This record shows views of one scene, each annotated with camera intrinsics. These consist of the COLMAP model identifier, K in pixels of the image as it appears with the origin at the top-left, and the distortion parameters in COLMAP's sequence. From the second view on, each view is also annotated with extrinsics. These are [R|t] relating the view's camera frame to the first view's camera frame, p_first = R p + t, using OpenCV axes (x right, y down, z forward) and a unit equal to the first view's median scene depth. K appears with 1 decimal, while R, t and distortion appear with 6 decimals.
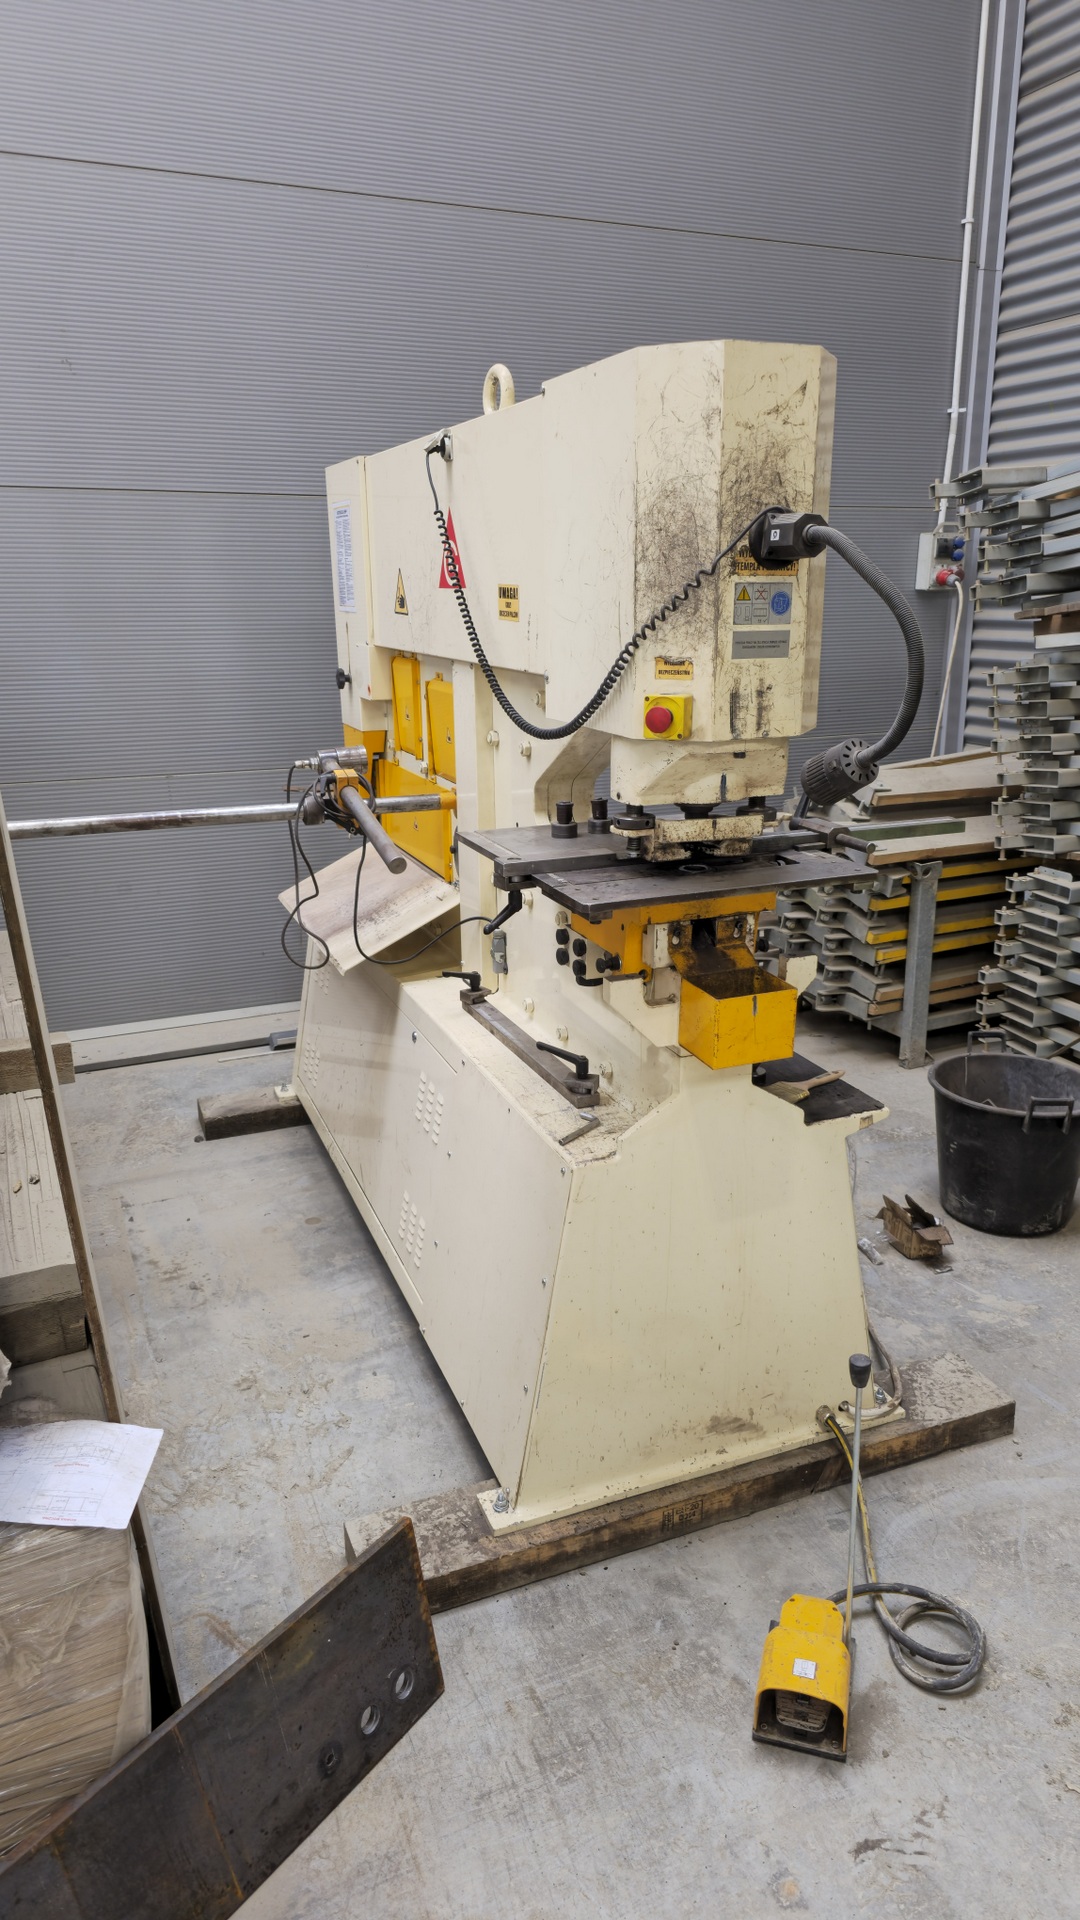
lens RADIAL K [[1285.4, 0, 528.9], [0, 1285.4, 958.8], [0, 0, 1]] dist [0.065287, -0.062366]
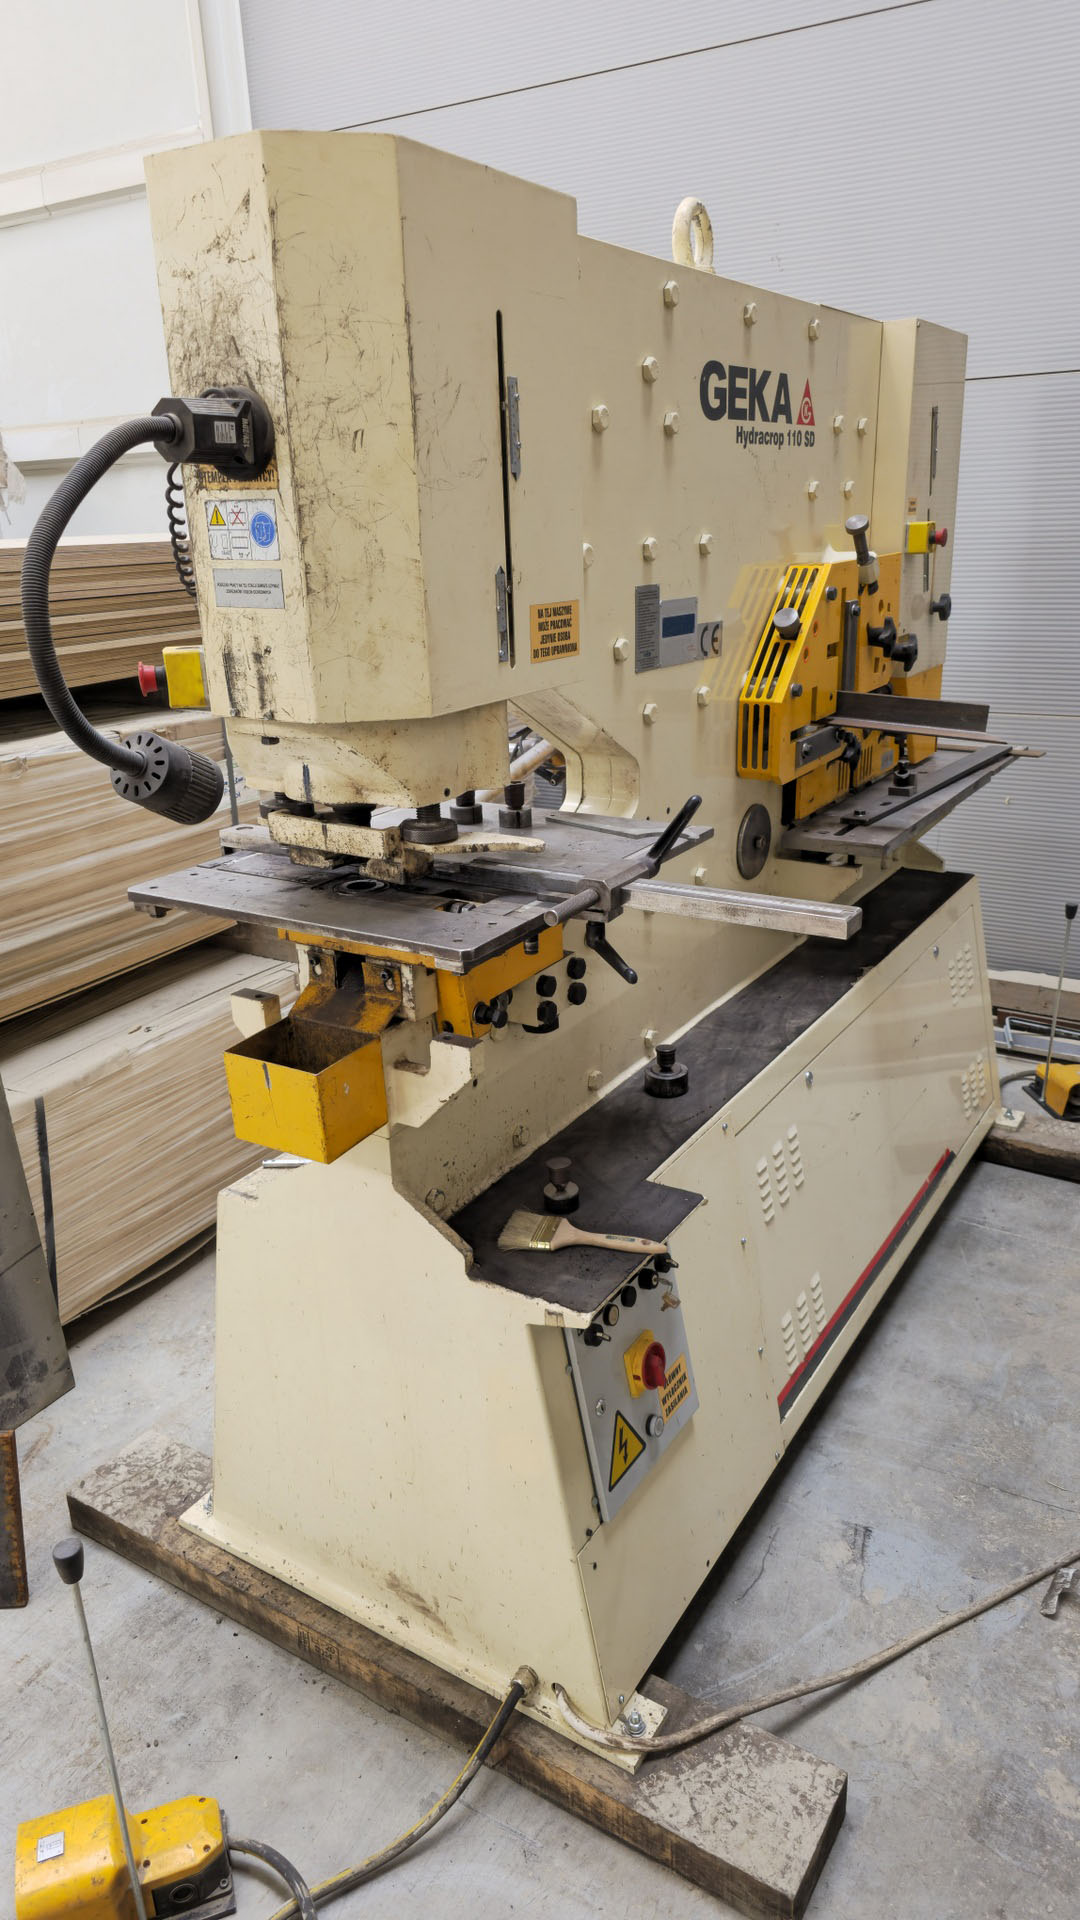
lens RADIAL K [[1262.6, 0, 539.2], [0, 1262.6, 961.6], [0, 0, 1]] dist [0.055017, -0.042642]
pose [[0.583901, 0.259860, -0.769111, 0.856283], [-0.205918, 0.963811, 0.169313, -0.193636], [0.785275, 0.059512, 0.616280, 0.695063]]
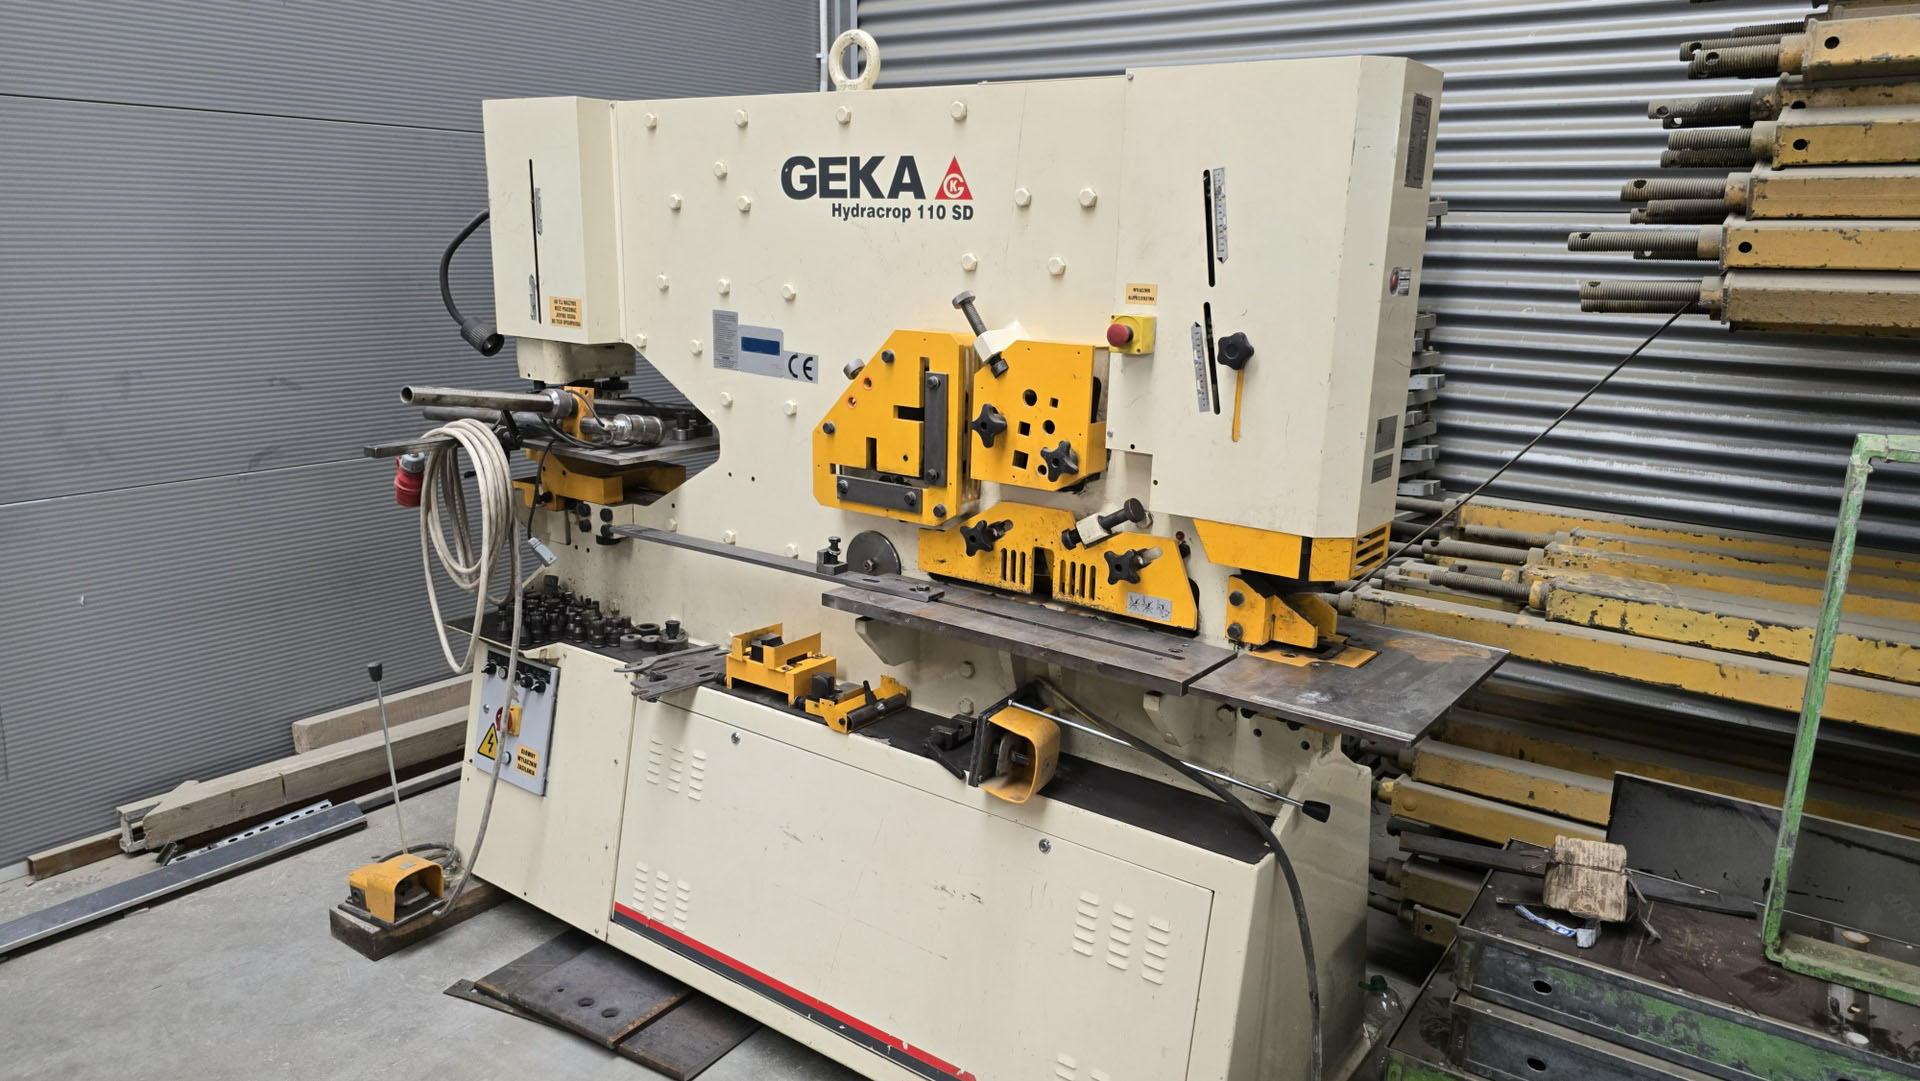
lens RADIAL K [[1278.9, 0, 985.3], [0, 1278.9, 538.3], [0, 0, 1]] dist [0.088153, -0.098078]
pose [[-0.843886, 0.107525, -0.525637, 0.604098], [-0.175993, 0.870026, 0.460523, -0.824706], [0.506836, 0.481138, -0.715279, 2.671640]]
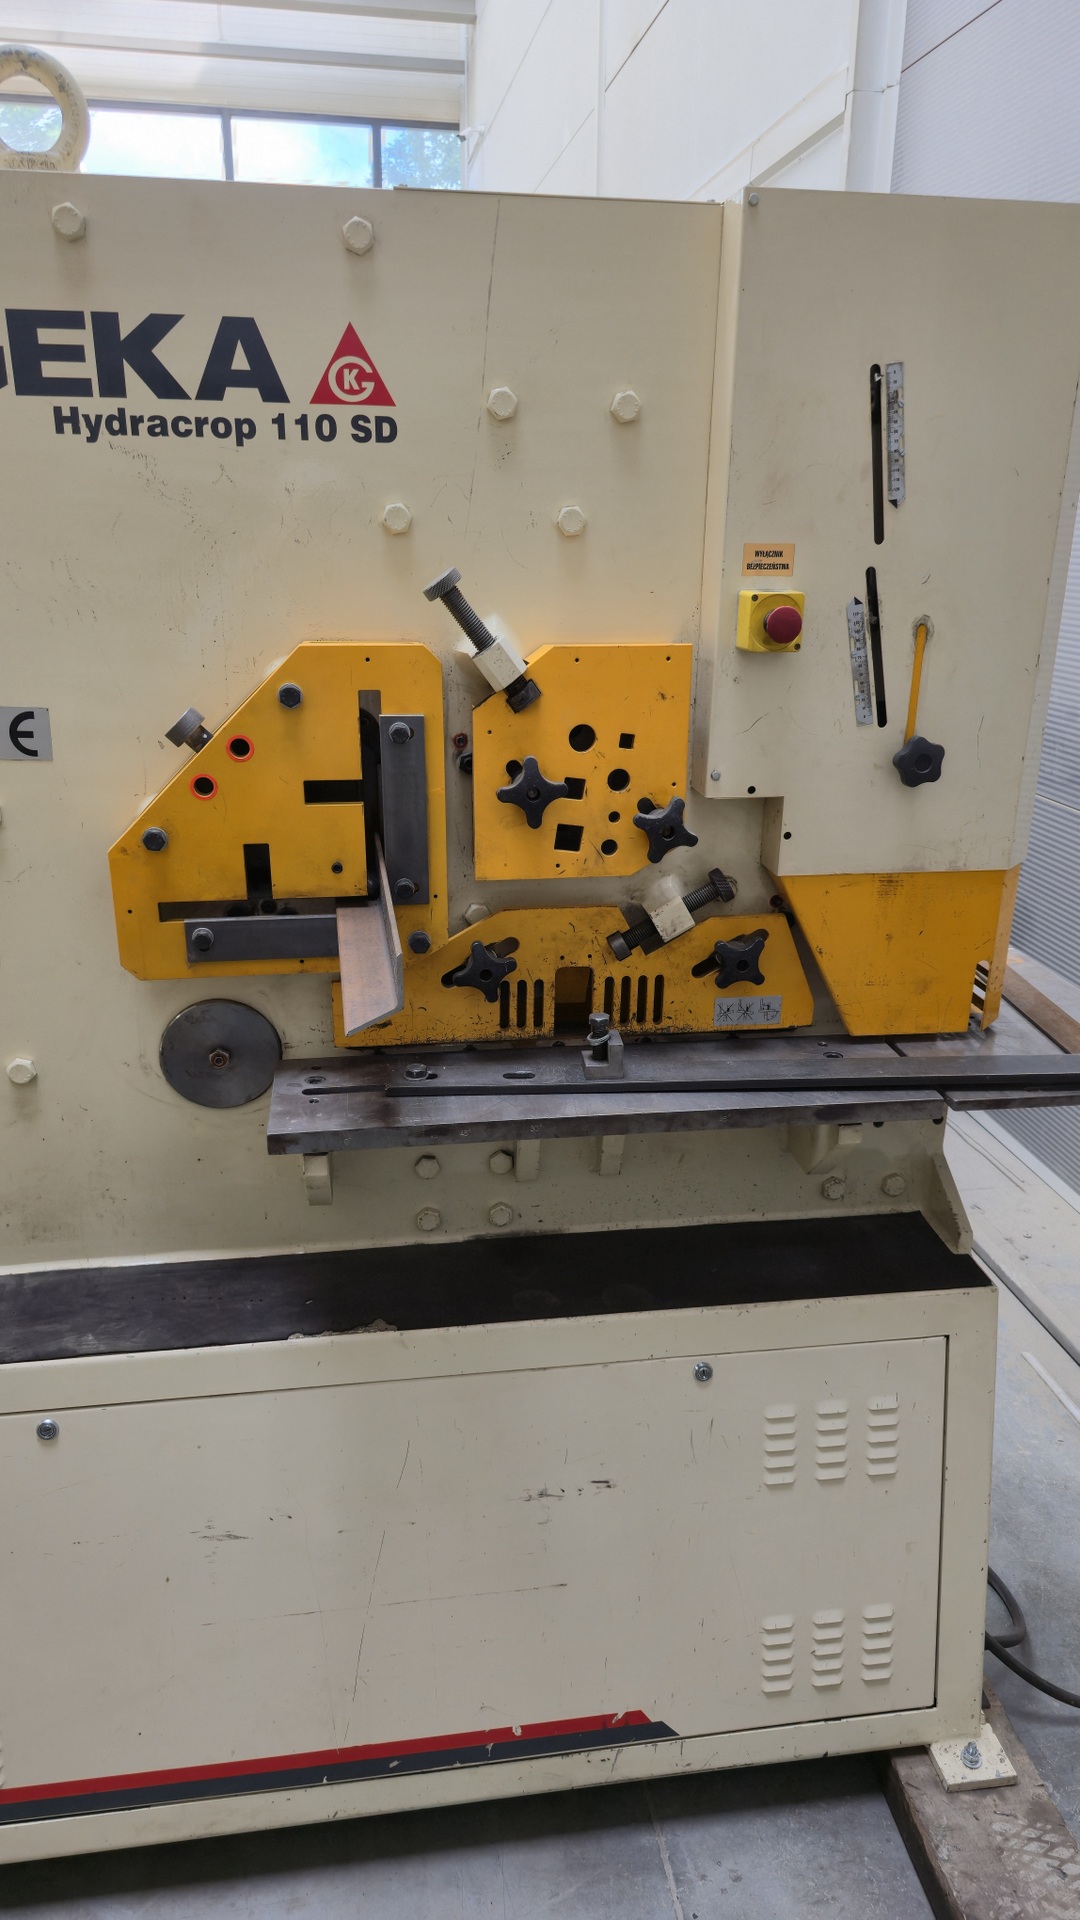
lens RADIAL K [[1278.9, 0, 539.5], [0, 1278.9, 972.8], [0, 0, 1]] dist [0.088153, -0.098078]
pose [[-0.231119, 0.327641, -0.916098, 0.672883], [-0.290912, 0.875241, 0.386423, -0.563819], [0.928415, 0.355814, -0.106970, 1.891757]]
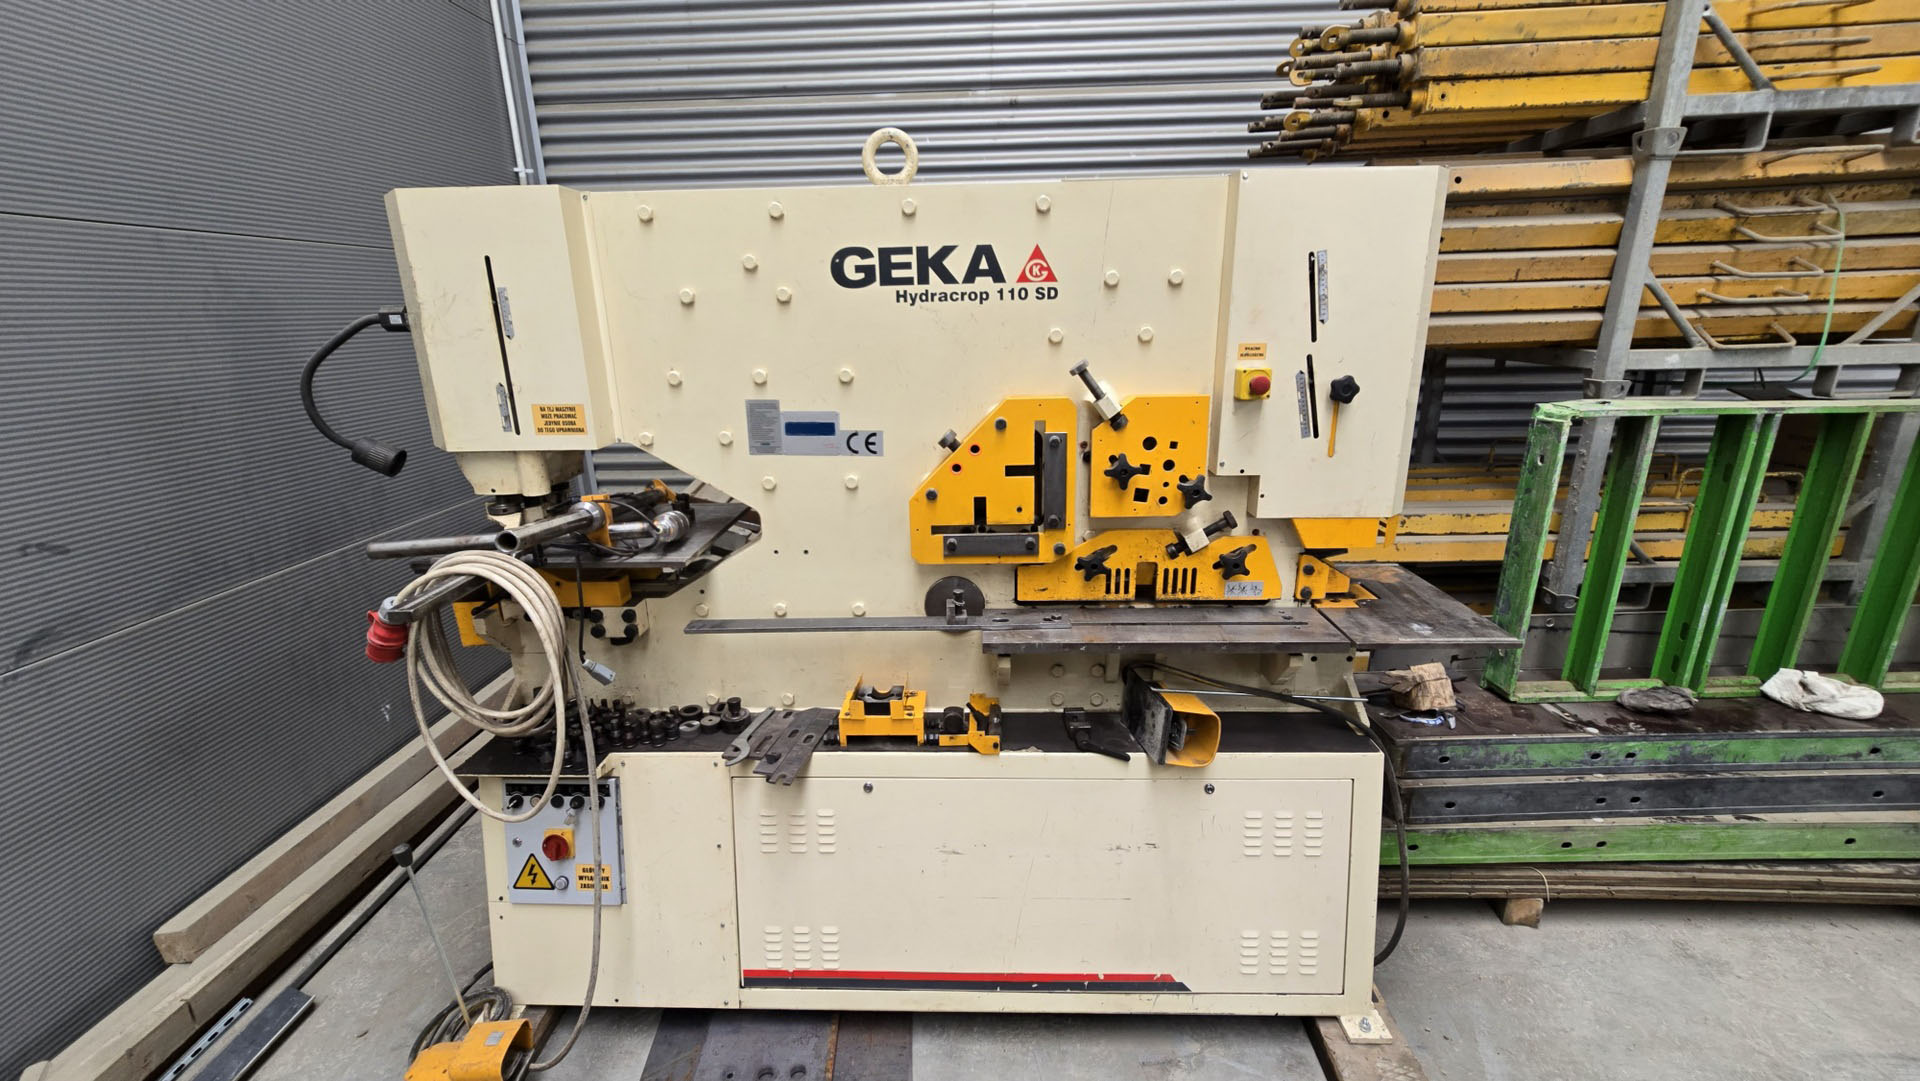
lens RADIAL K [[781.3, 0, 955.5], [0, 781.3, 540.6], [0, 0, 1]] dist [-0.003966, 0.000208]
pose [[-0.401045, 0.270033, -0.875354, 0.816224], [-0.243902, 0.889597, 0.386171, -0.589583], [0.882992, 0.368373, -0.290906, 1.888155]]
